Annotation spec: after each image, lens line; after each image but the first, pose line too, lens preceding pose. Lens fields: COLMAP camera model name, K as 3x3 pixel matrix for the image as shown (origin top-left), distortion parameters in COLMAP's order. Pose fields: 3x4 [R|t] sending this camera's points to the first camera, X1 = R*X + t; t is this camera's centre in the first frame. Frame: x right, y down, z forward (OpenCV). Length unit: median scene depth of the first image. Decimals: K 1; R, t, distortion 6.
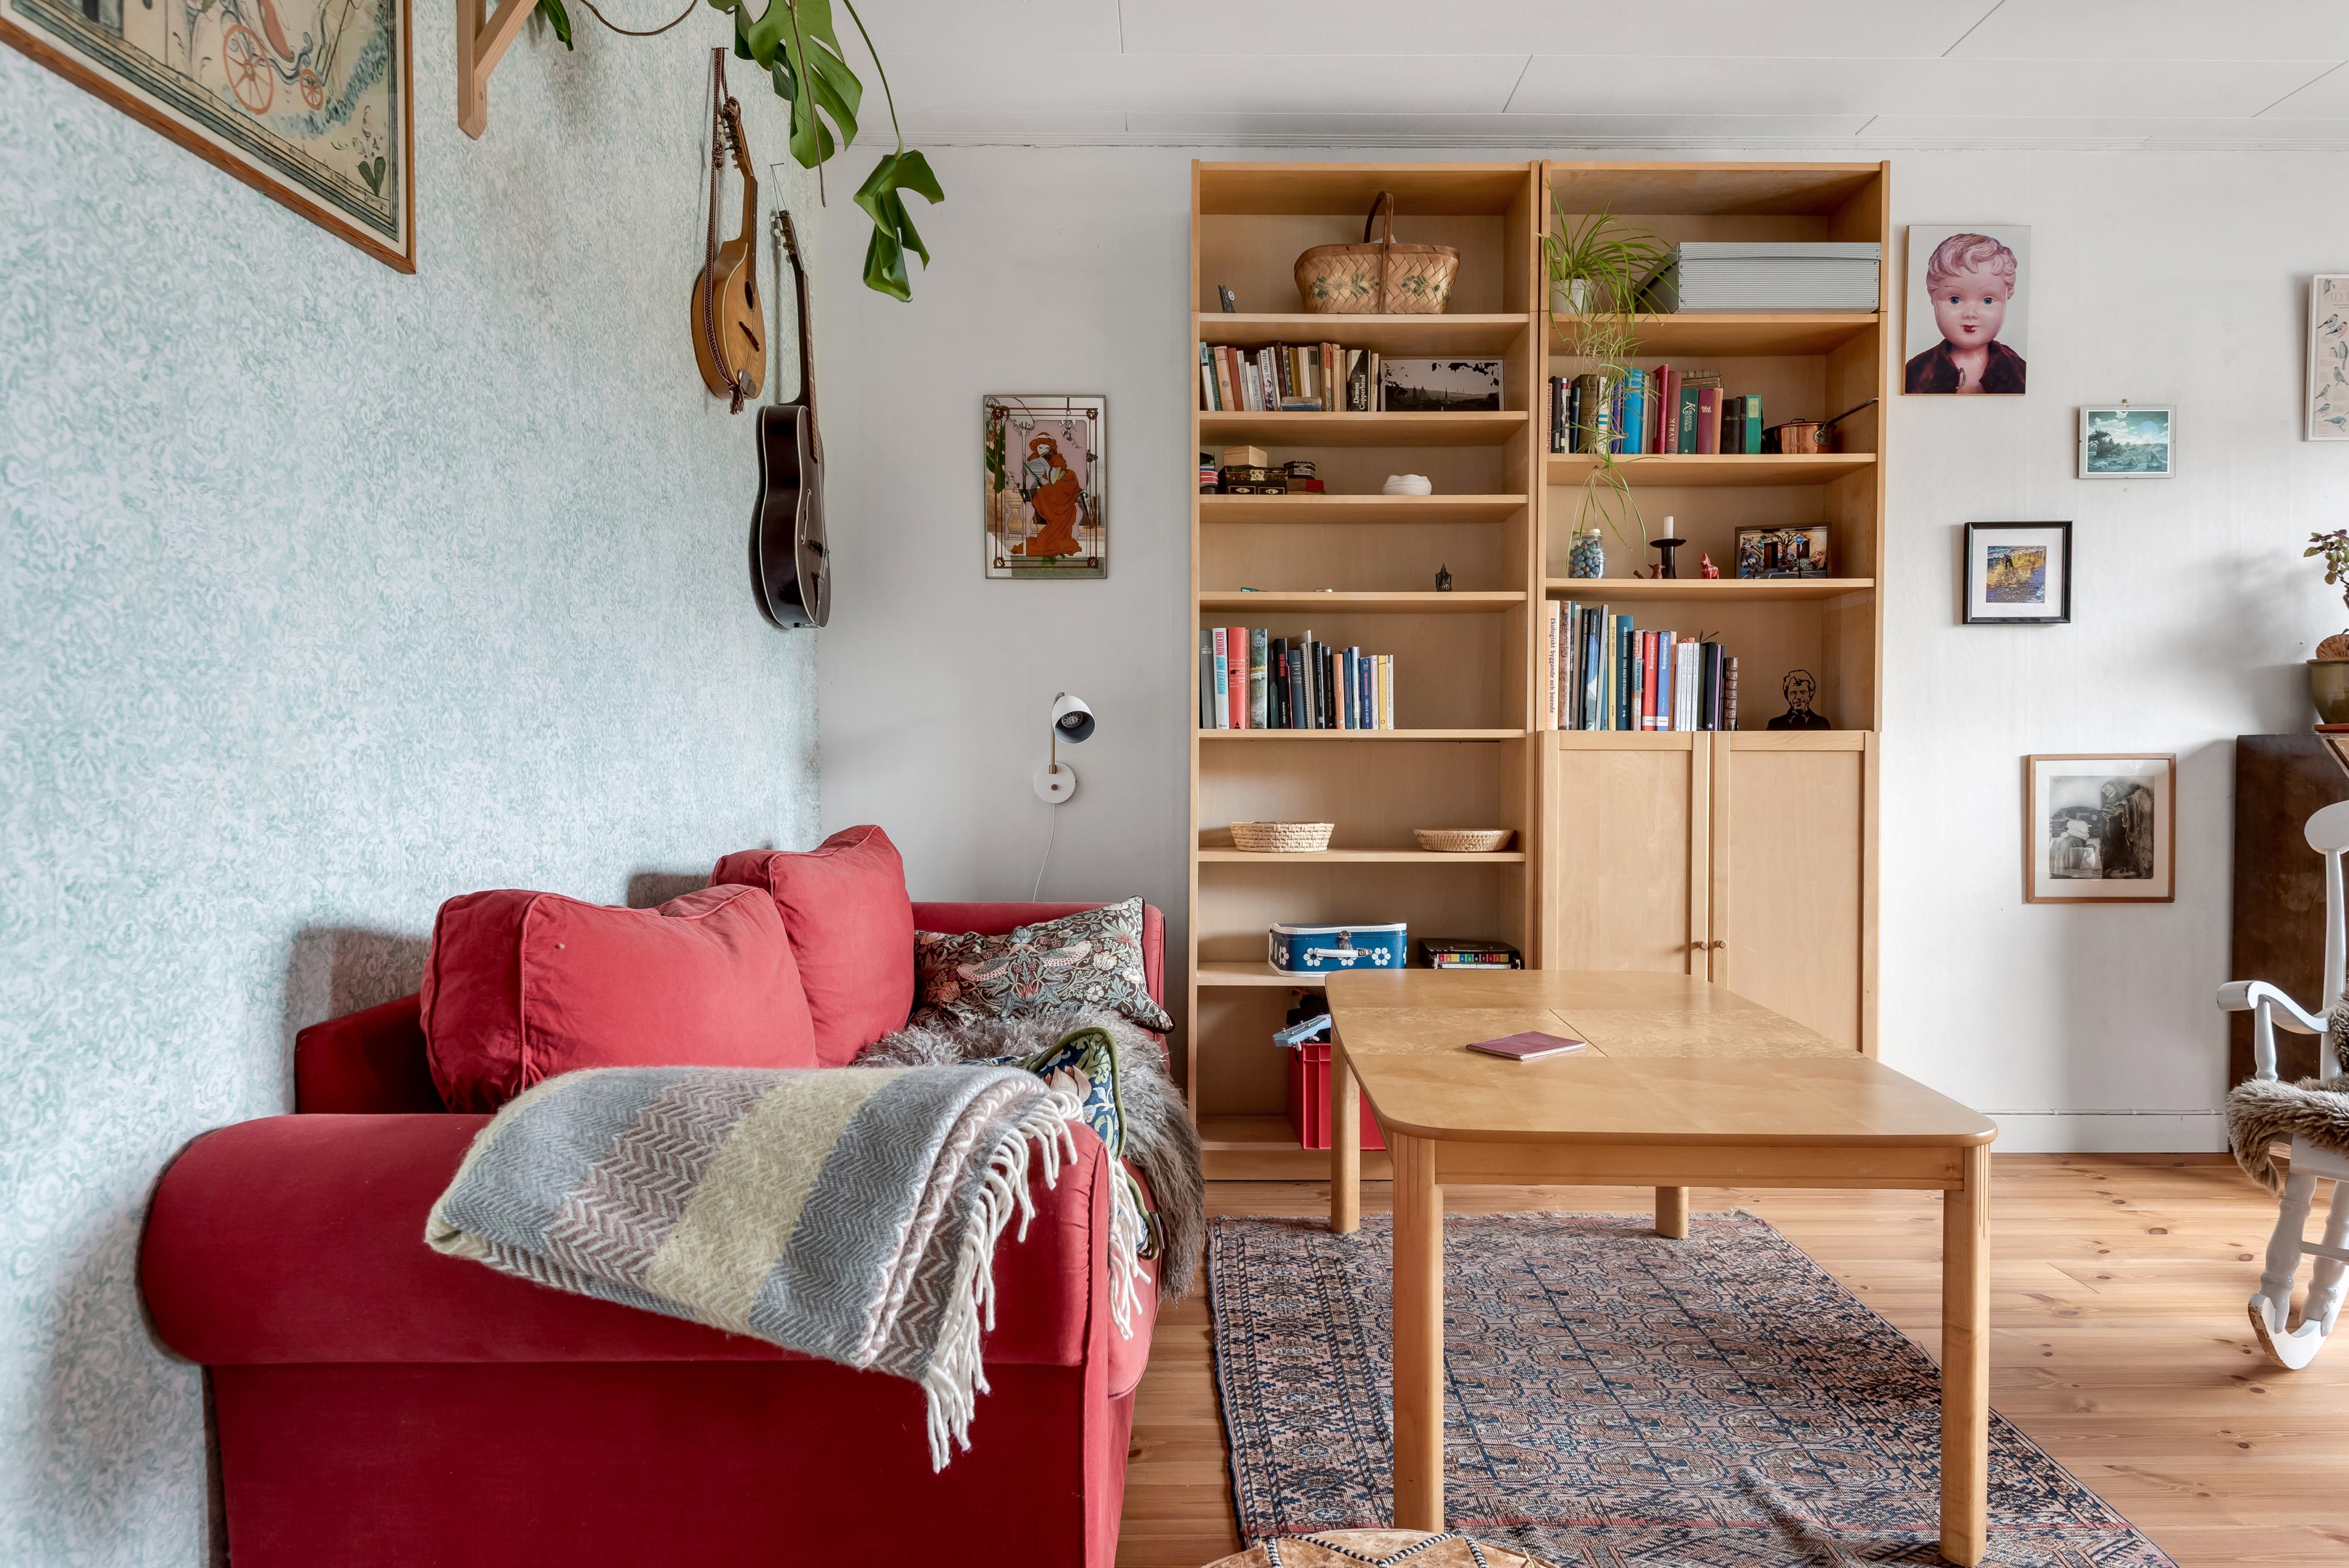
lens RADIAL K [[1324.1, 0, 1174.5], [0, 1324.1, 784.0], [0, 0, 1]] dist [0.003390, -0.001649]
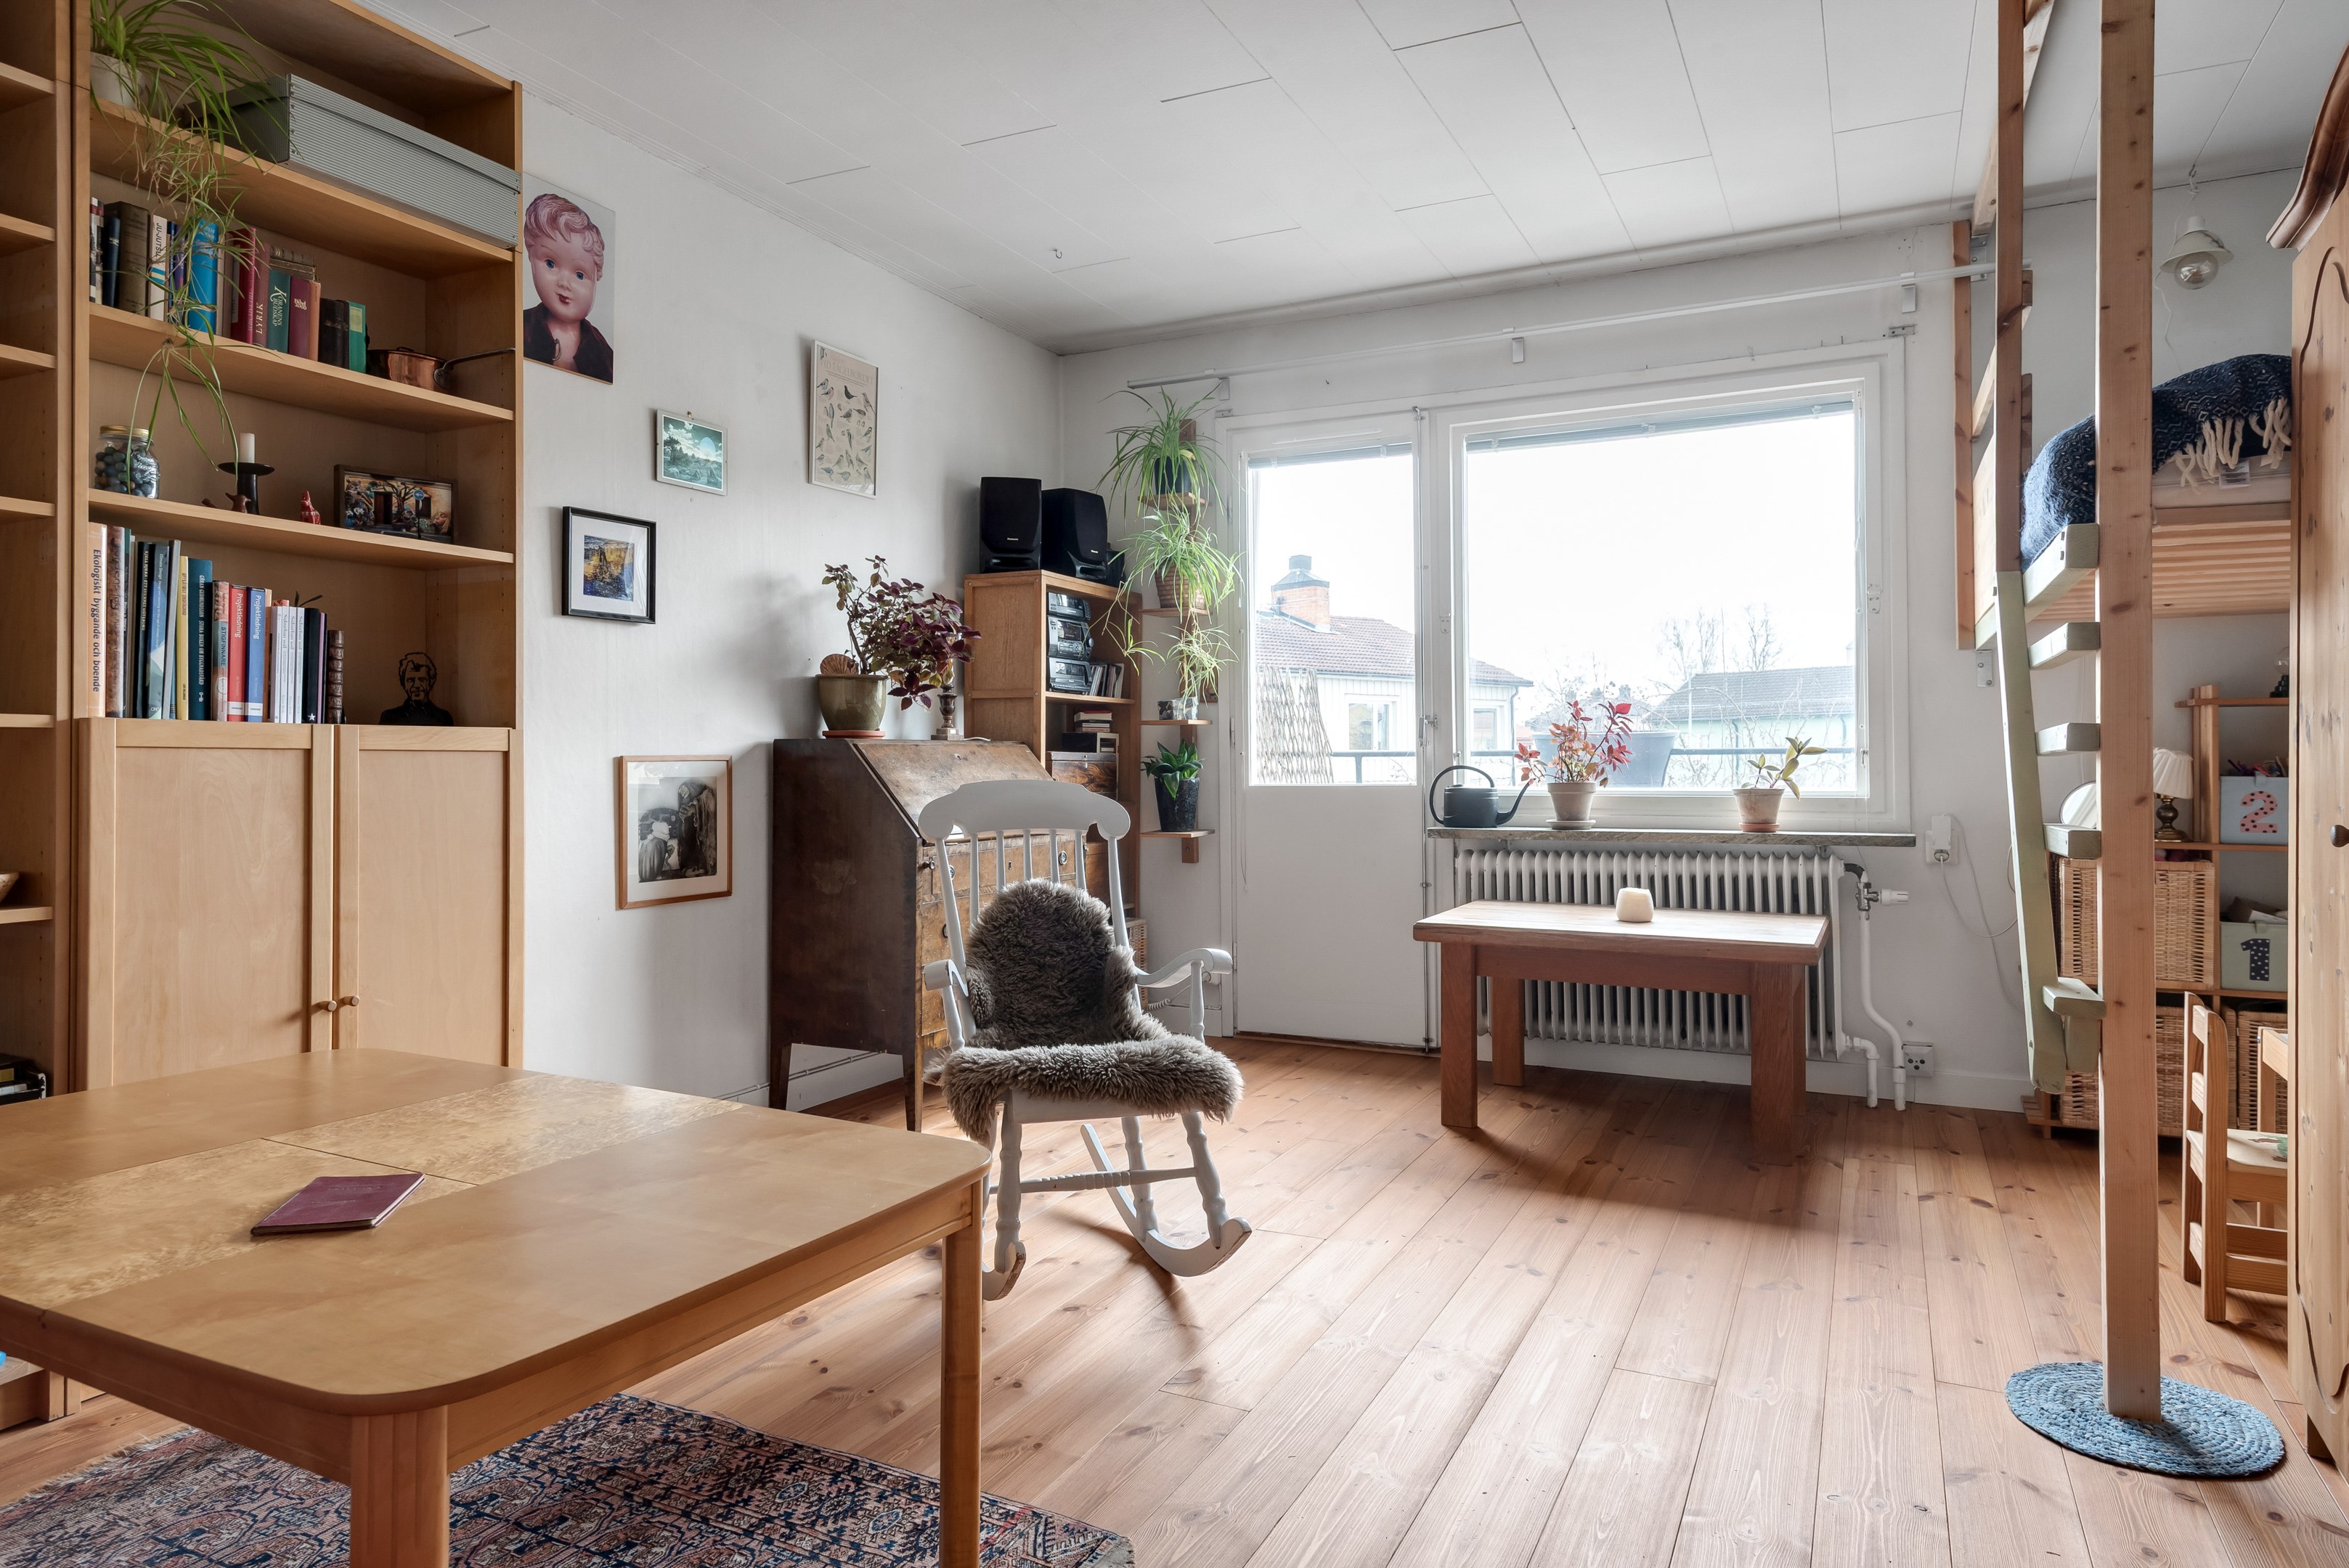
lens RADIAL K [[1410.8, 0, 1169.3], [0, 1410.8, 754.0], [0, 0, 1]] dist [0.026302, -0.018775]
pose [[0.455046, 0.004117, 0.890458, -0.101008], [0.015862, 0.999793, -0.012728, -0.004298], [-0.890327, 0.019917, 0.454886, 0.184084]]
